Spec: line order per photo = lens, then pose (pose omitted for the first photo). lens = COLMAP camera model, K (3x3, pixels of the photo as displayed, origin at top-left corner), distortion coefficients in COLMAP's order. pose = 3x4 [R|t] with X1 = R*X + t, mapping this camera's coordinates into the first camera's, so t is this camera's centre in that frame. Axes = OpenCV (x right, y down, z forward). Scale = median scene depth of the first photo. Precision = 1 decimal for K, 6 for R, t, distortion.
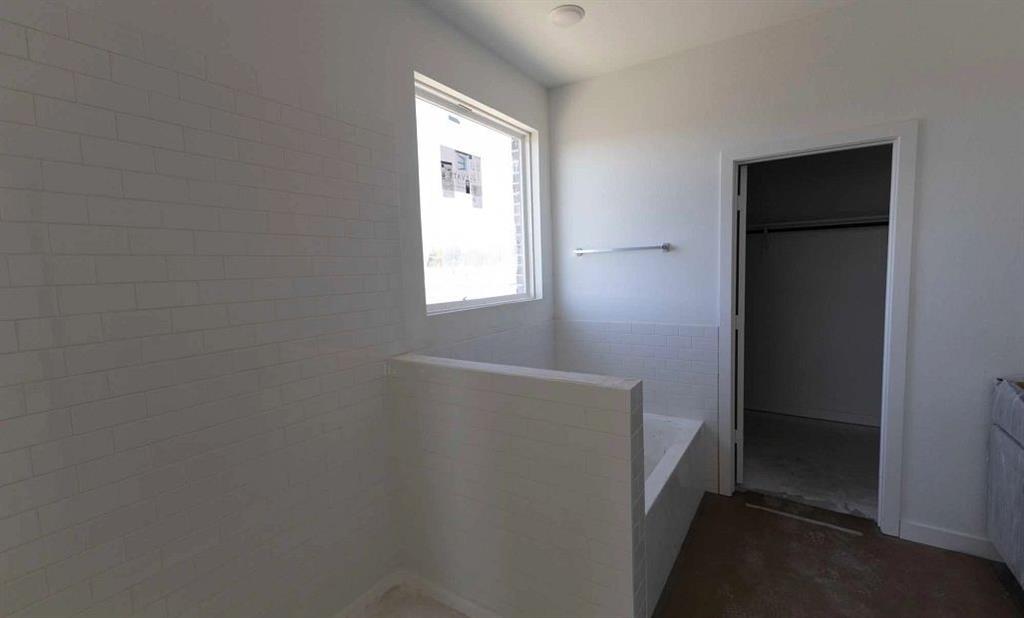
lens RADIAL K [[431.4, 0, 512.8], [0, 431.4, 309.3], [0, 0, 1]] dist [0.000462, 0.000239]
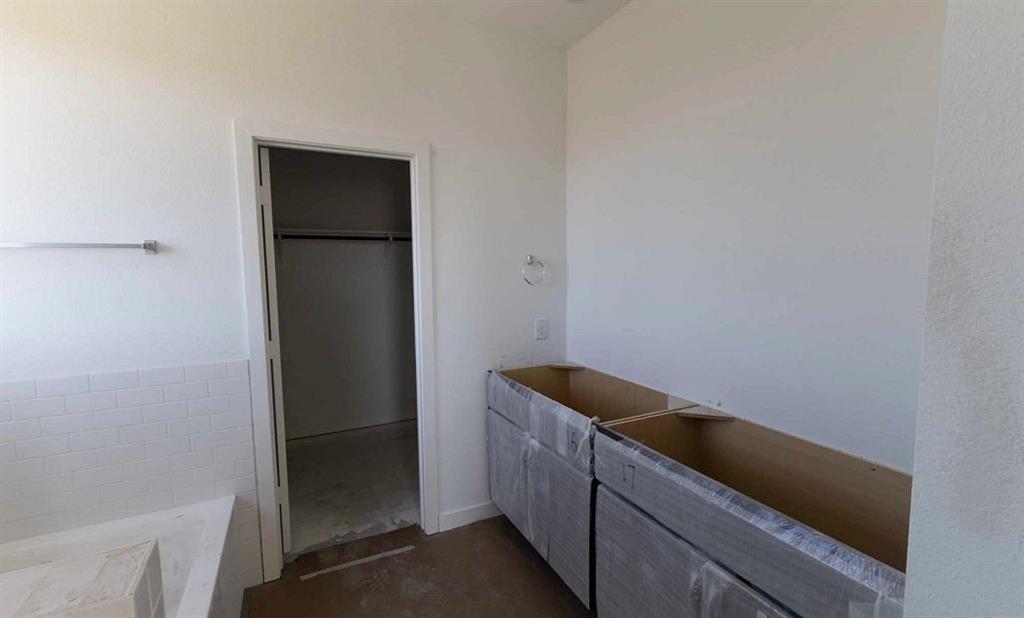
lens RADIAL K [[452.9, 0, 510.7], [0, 452.9, 307.9], [0, 0, 1]] dist [0.023507, 0.000080]
pose [[0.504645, -0.054686, 0.861593, 0.038230], [0.069321, 0.997336, 0.022700, -0.035363], [-0.860539, 0.048271, 0.507091, 0.222511]]
